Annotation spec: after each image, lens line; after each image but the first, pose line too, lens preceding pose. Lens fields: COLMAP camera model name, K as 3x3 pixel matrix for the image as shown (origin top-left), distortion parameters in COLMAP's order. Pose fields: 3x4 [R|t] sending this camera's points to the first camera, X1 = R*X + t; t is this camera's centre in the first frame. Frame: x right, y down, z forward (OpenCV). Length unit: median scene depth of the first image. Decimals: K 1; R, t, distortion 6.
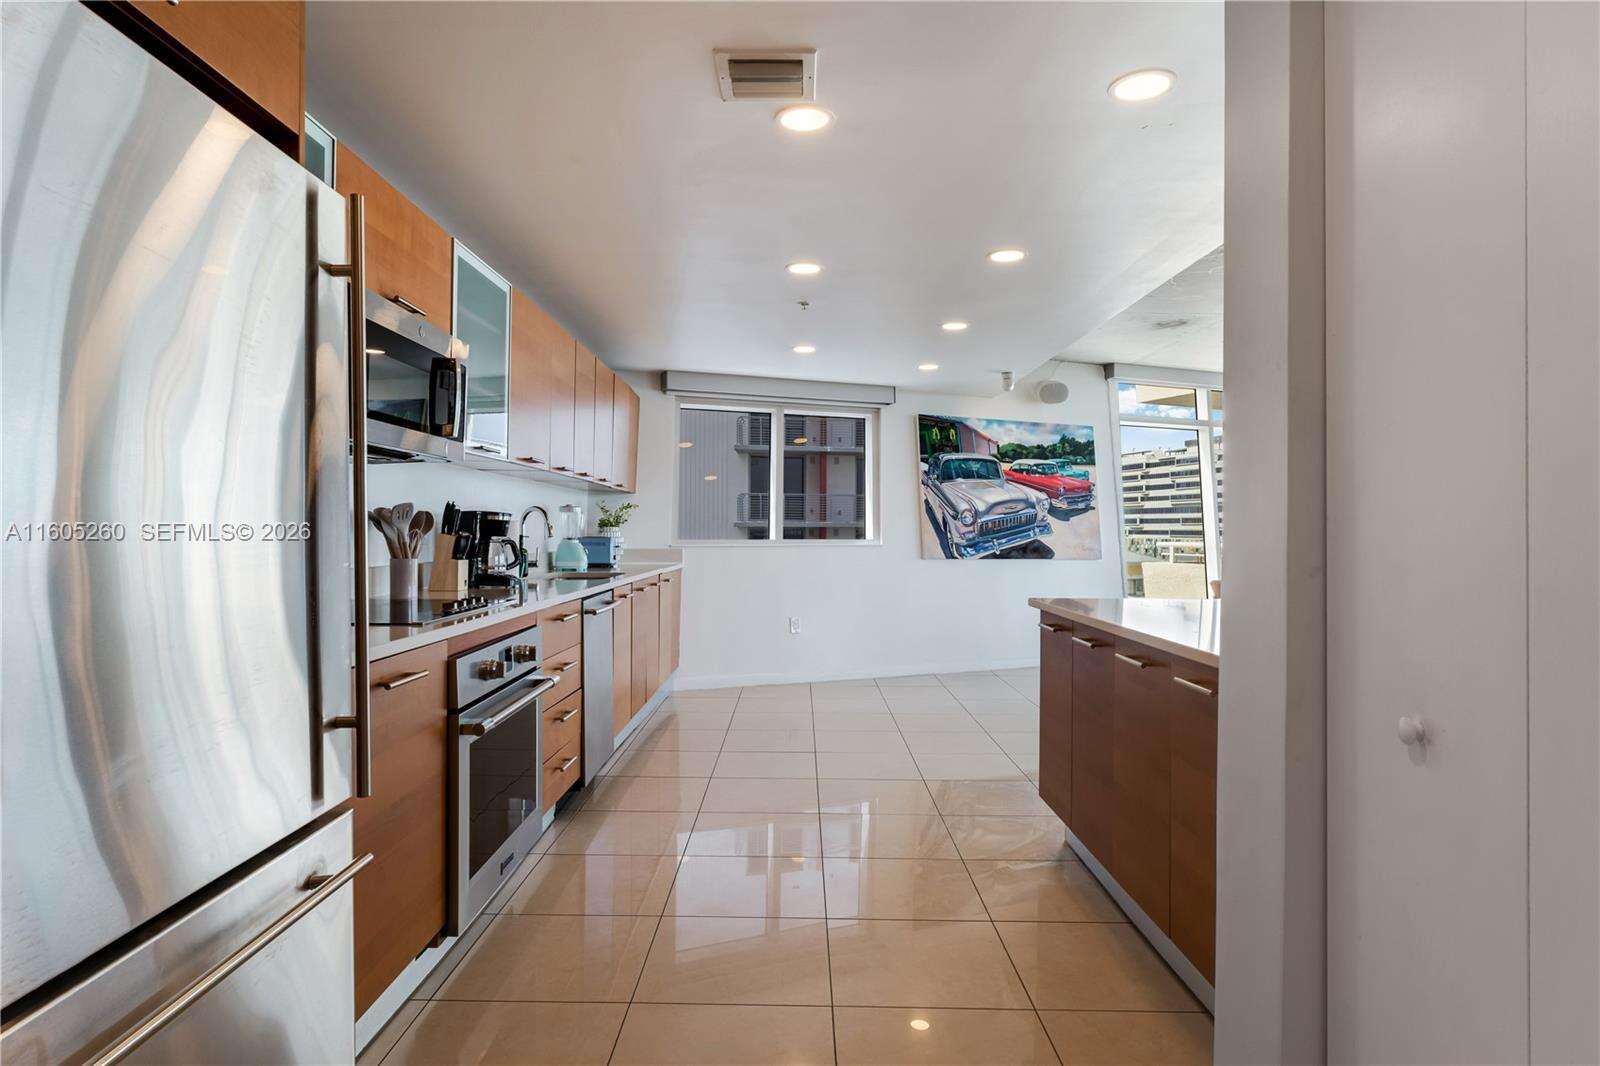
lens RADIAL K [[896.9, 0, 787.7], [0, 896.9, 527.4], [0, 0, 1]] dist [-0.013452, 0.000078]
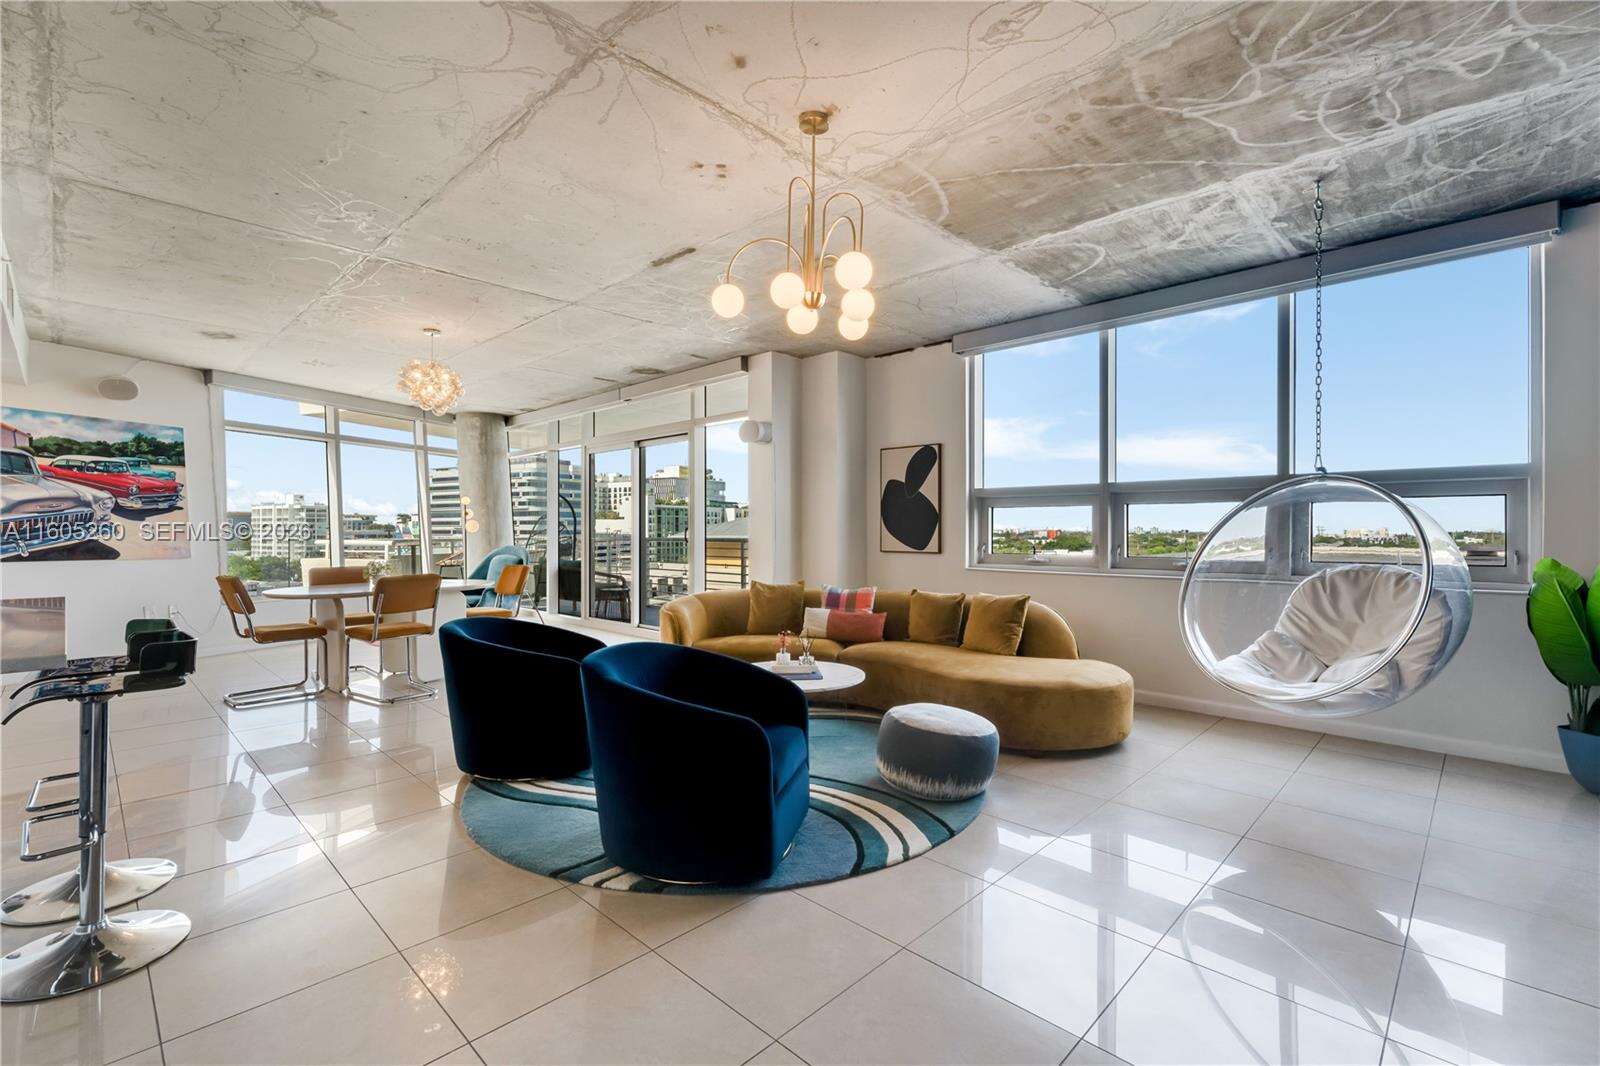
lens RADIAL K [[706.0, 0, 792.7], [0, 706.0, 529.8], [0, 0, 1]] dist [0.004971, -0.001931]
pose [[0.692362, -0.003906, 0.721540, 0.251271], [0.001997, 0.999992, 0.003497, 0.001731], [-0.721548, -0.000980, 0.692364, -0.064291]]
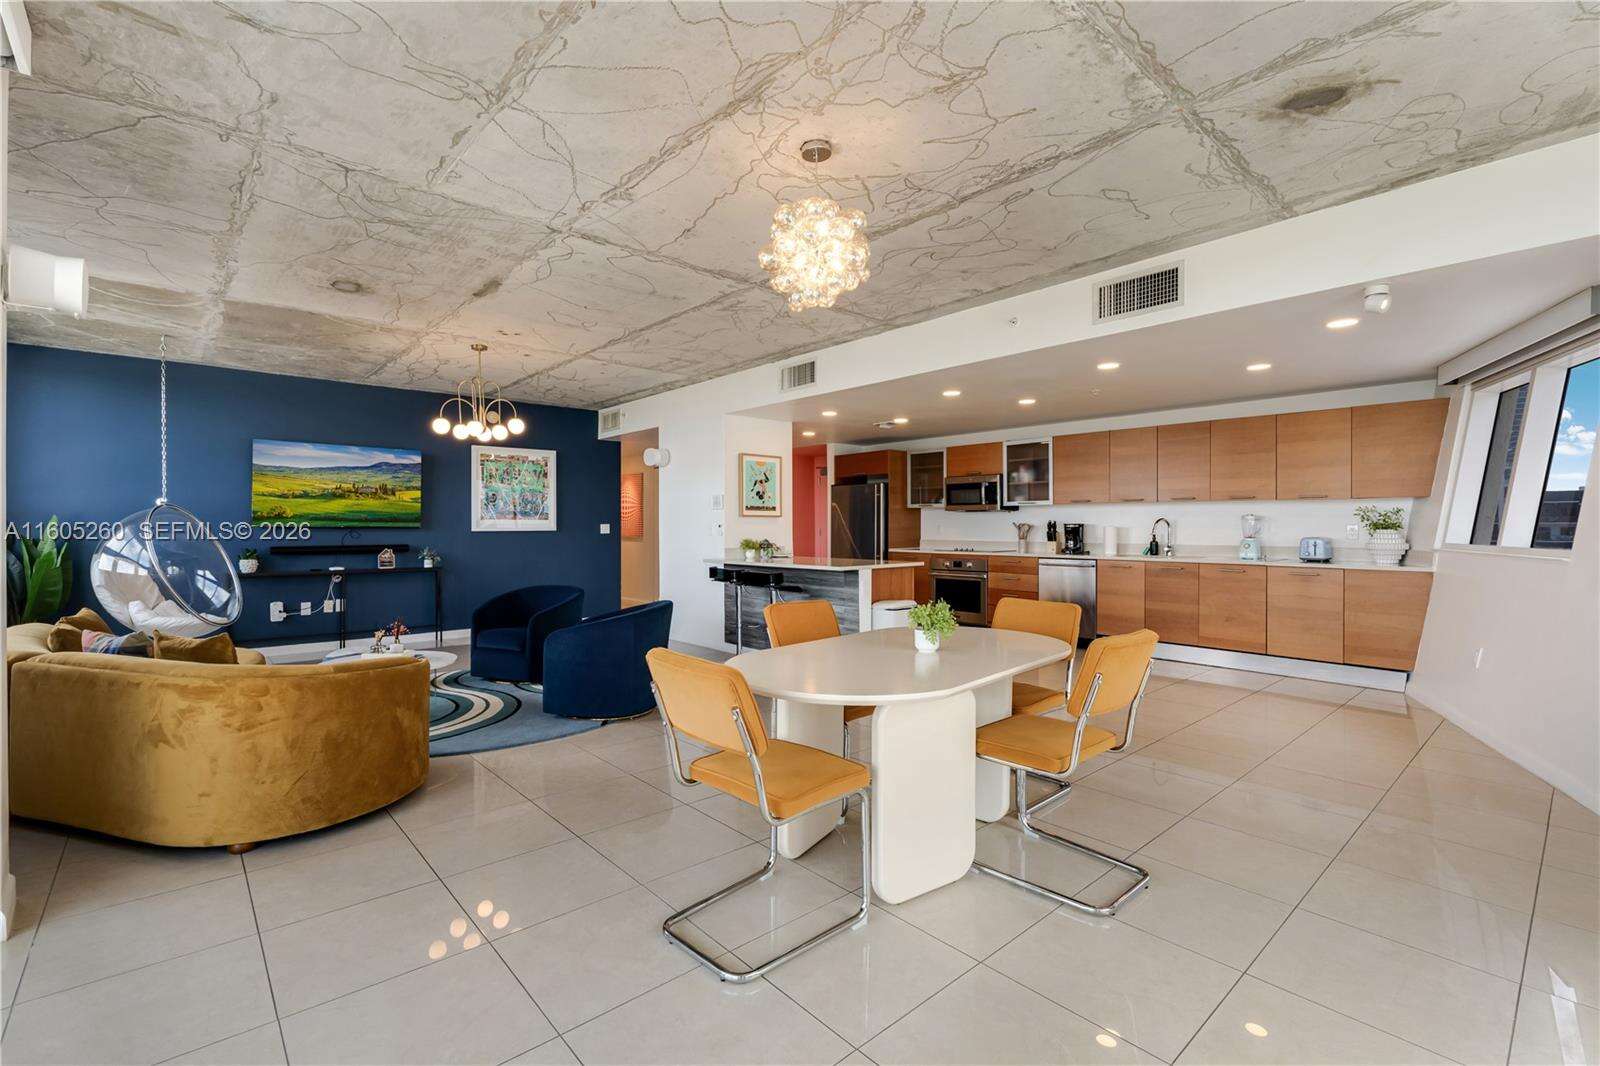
lens RADIAL K [[706.0, 0, 792.7], [0, 706.0, 529.8], [0, 0, 1]] dist [0.004971, -0.001931]
pose [[-0.741794, 0.002274, -0.670624, 0.759801], [0.001696, 0.999997, 0.001515, -0.001675], [0.670626, -0.000013, -0.741796, 0.938724]]
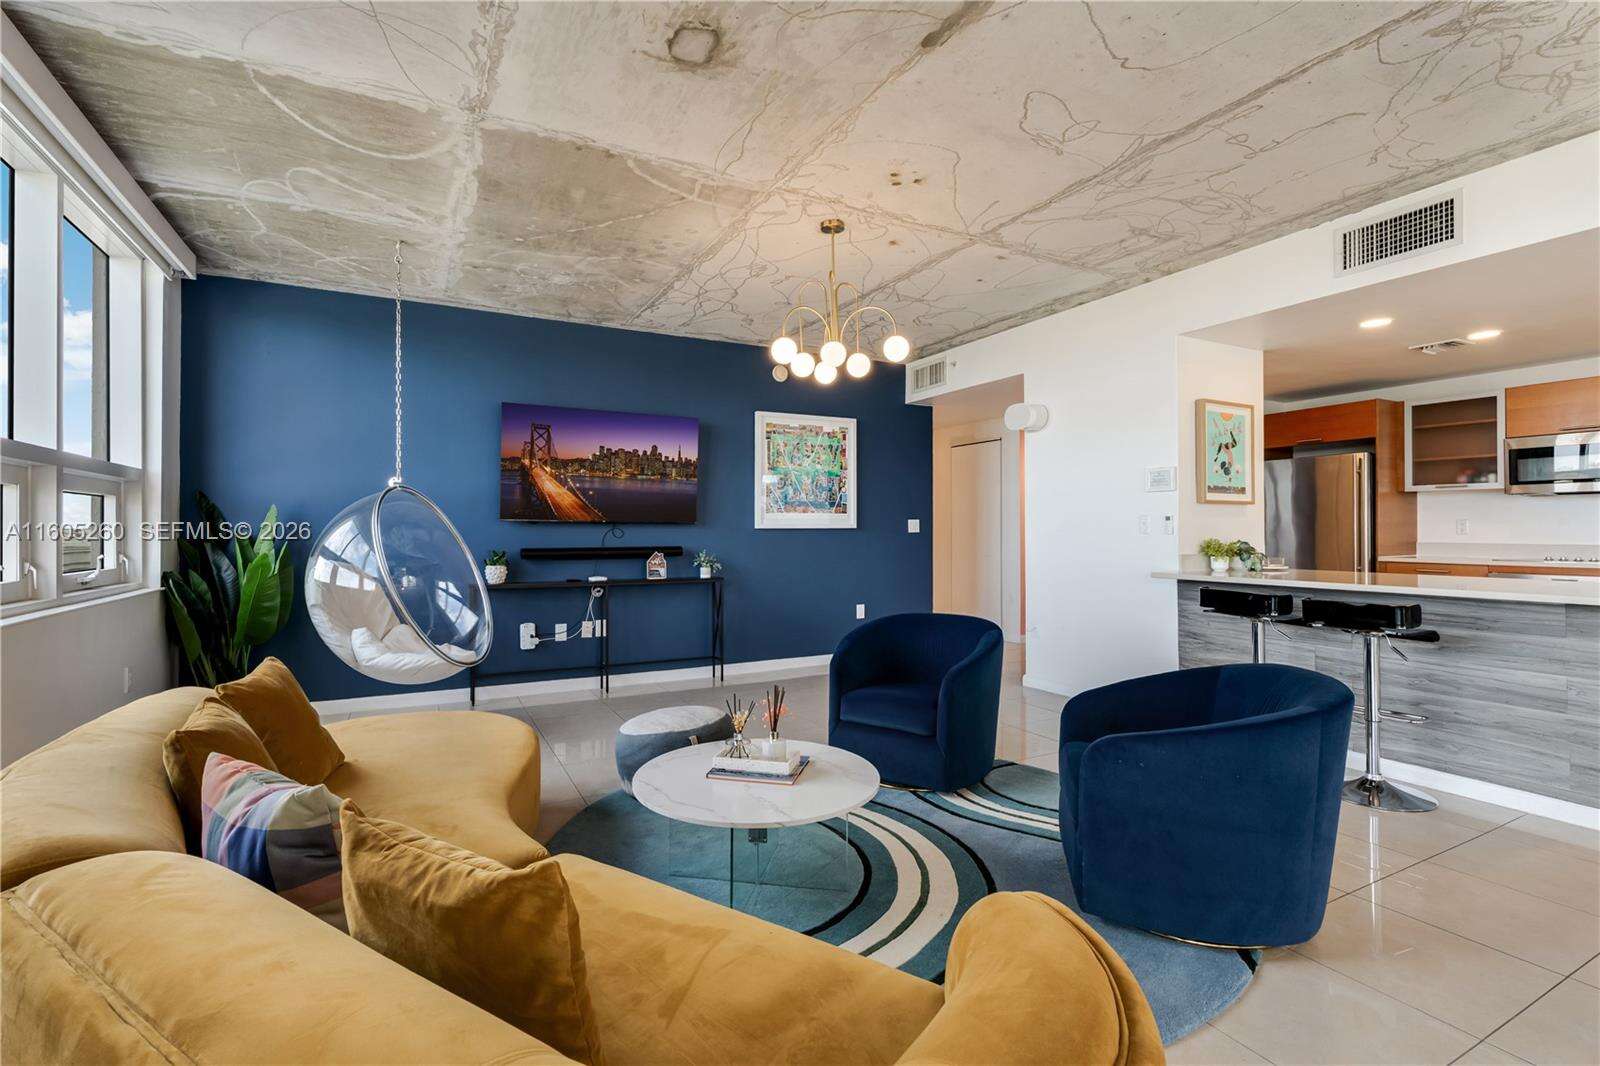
lens RADIAL K [[726.6, 0, 796.1], [0, 726.6, 521.2], [0, 0, 1]] dist [0.004165, 0.001318]
pose [[-0.877120, -0.005606, -0.480239, 0.751396], [0.001679, 0.999890, -0.014738, 0.004813], [0.480269, -0.013733, -0.877014, 0.564510]]
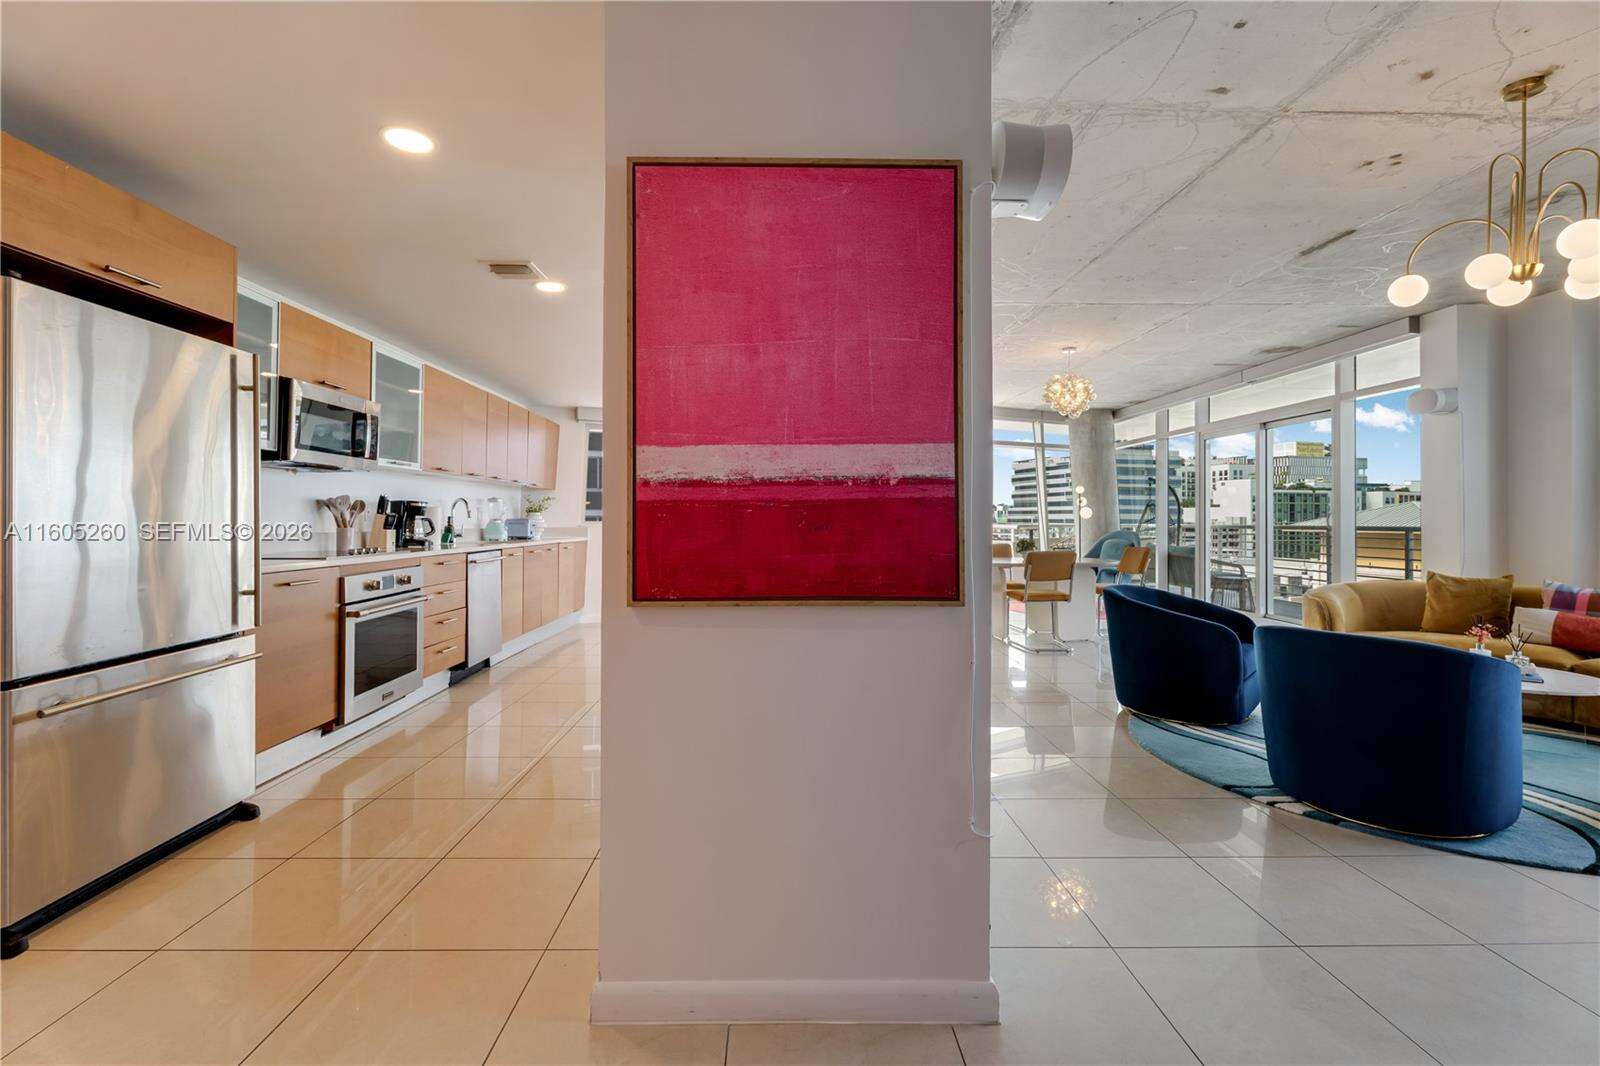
lens RADIAL K [[712.0, 0, 790.7], [0, 712.0, 512.7], [0, 0, 1]] dist [0.001866, -0.000771]
pose [[0.999520, -0.001192, 0.030970, 0.152305], [0.001398, 0.999977, -0.006632, 0.006481], [-0.030961, 0.006672, 0.999498, -0.155881]]
